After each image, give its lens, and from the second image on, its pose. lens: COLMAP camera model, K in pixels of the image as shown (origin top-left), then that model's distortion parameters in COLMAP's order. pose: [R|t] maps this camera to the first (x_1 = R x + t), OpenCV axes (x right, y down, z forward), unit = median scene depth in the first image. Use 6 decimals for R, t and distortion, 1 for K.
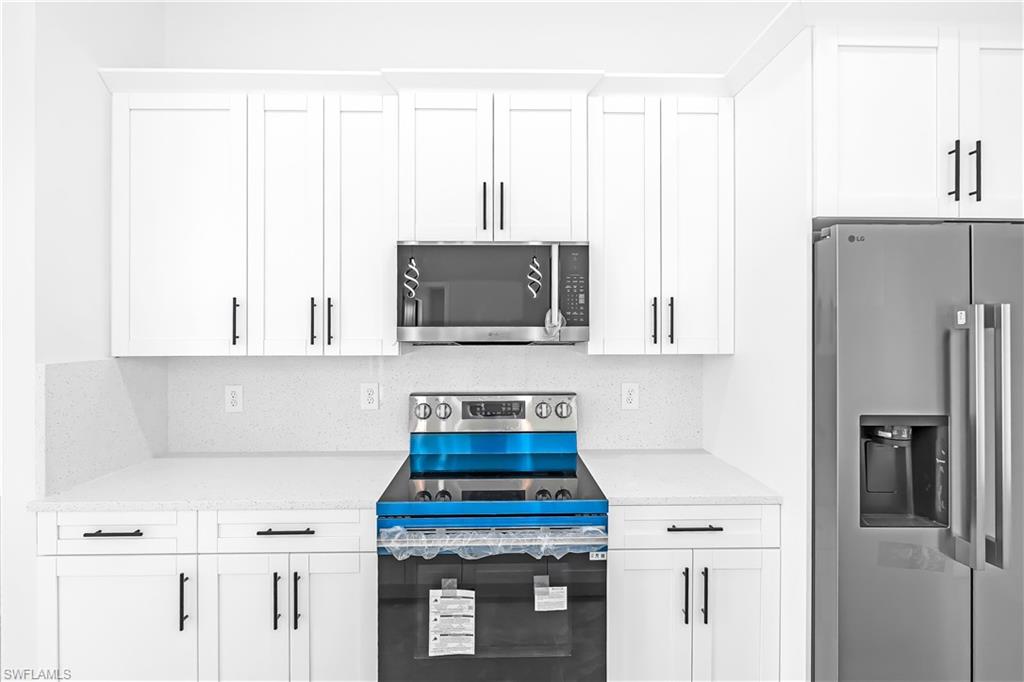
lens RADIAL K [[459.8, 0, 503.2], [0, 459.8, 327.6], [0, 0, 1]] dist [-0.003981, 0.000070]
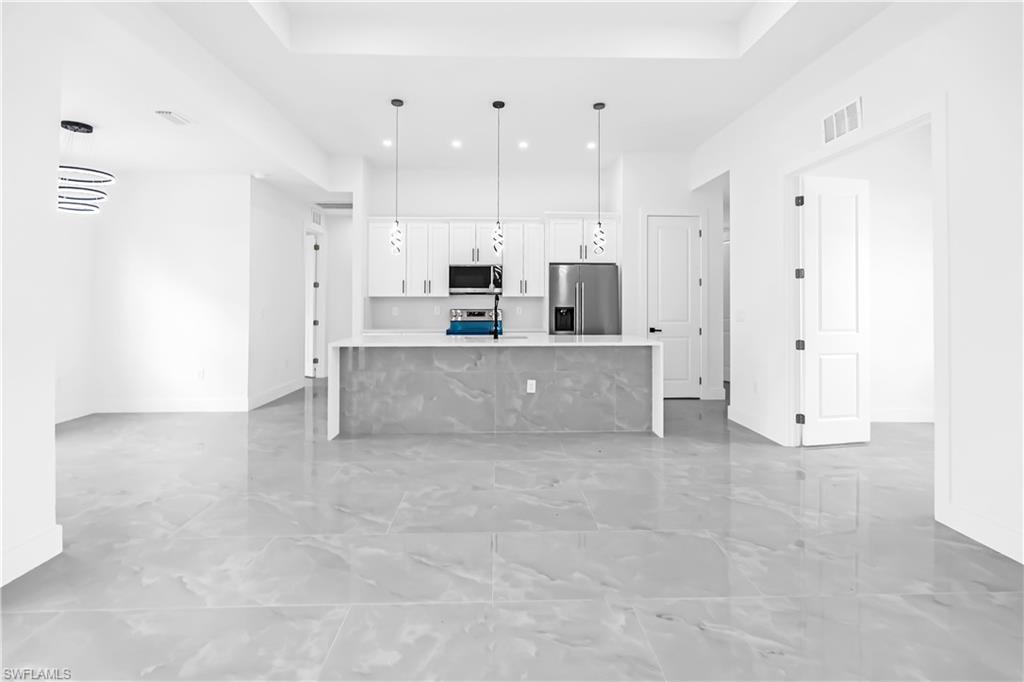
lens RADIAL K [[467.5, 0, 513.6], [0, 467.5, 295.7], [0, 0, 1]] dist [-0.001328, 0.000131]
pose [[0.999776, 0.001848, 0.021093, 0.200094], [-0.001456, 0.999827, -0.018566, 0.122704], [-0.021123, 0.018531, 0.999605, -2.667004]]
